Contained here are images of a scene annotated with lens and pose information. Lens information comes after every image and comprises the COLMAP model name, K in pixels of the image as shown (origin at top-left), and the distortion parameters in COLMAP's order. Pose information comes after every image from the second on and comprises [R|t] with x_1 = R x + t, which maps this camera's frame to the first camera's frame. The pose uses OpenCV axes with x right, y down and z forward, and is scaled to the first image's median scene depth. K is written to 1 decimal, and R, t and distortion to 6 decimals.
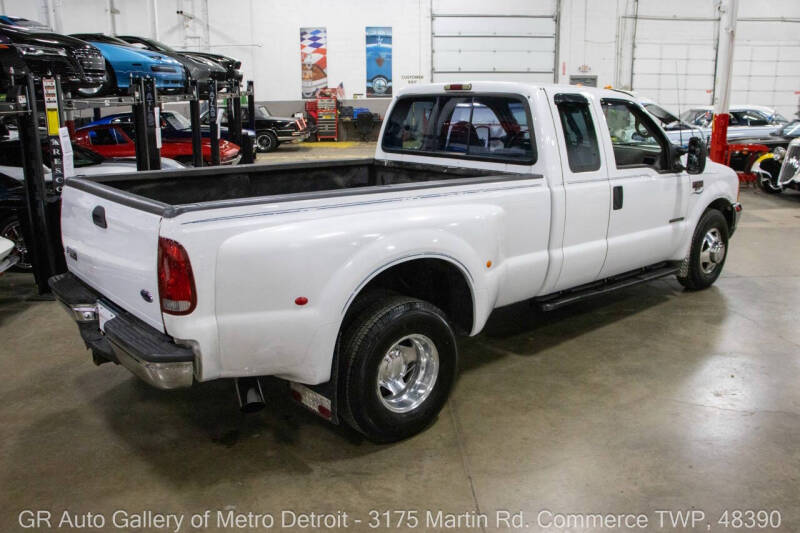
lens RADIAL K [[685.6, 0, 400.0], [0, 685.6, 266.5], [0, 0, 1]] dist [-0.155218, 0.095325]
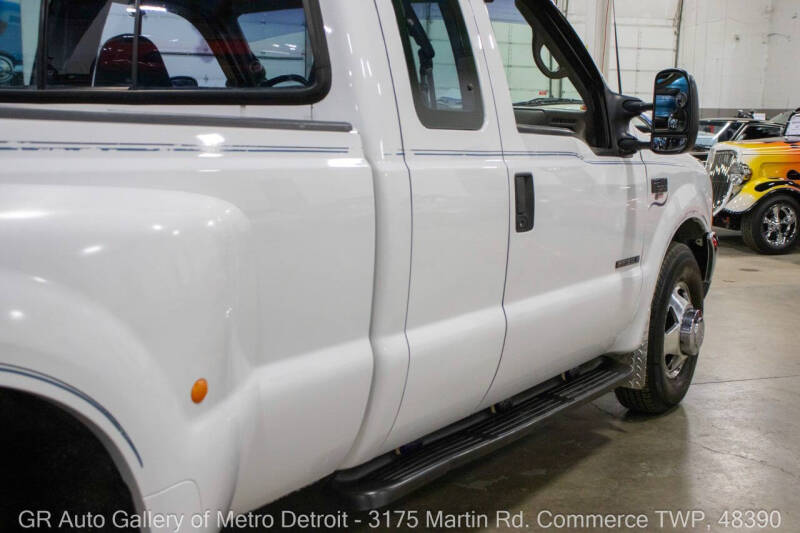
lens RADIAL K [[1052.6, 0, 400.0], [0, 1052.6, 266.5], [0, 0, 1]] dist [0.004061, 0.012058]
pose [[0.950789, -0.019733, 0.309211, 0.054365], [0.052851, 0.993673, -0.099099, -0.005391], [-0.305299, 0.110565, 0.945816, 0.401702]]
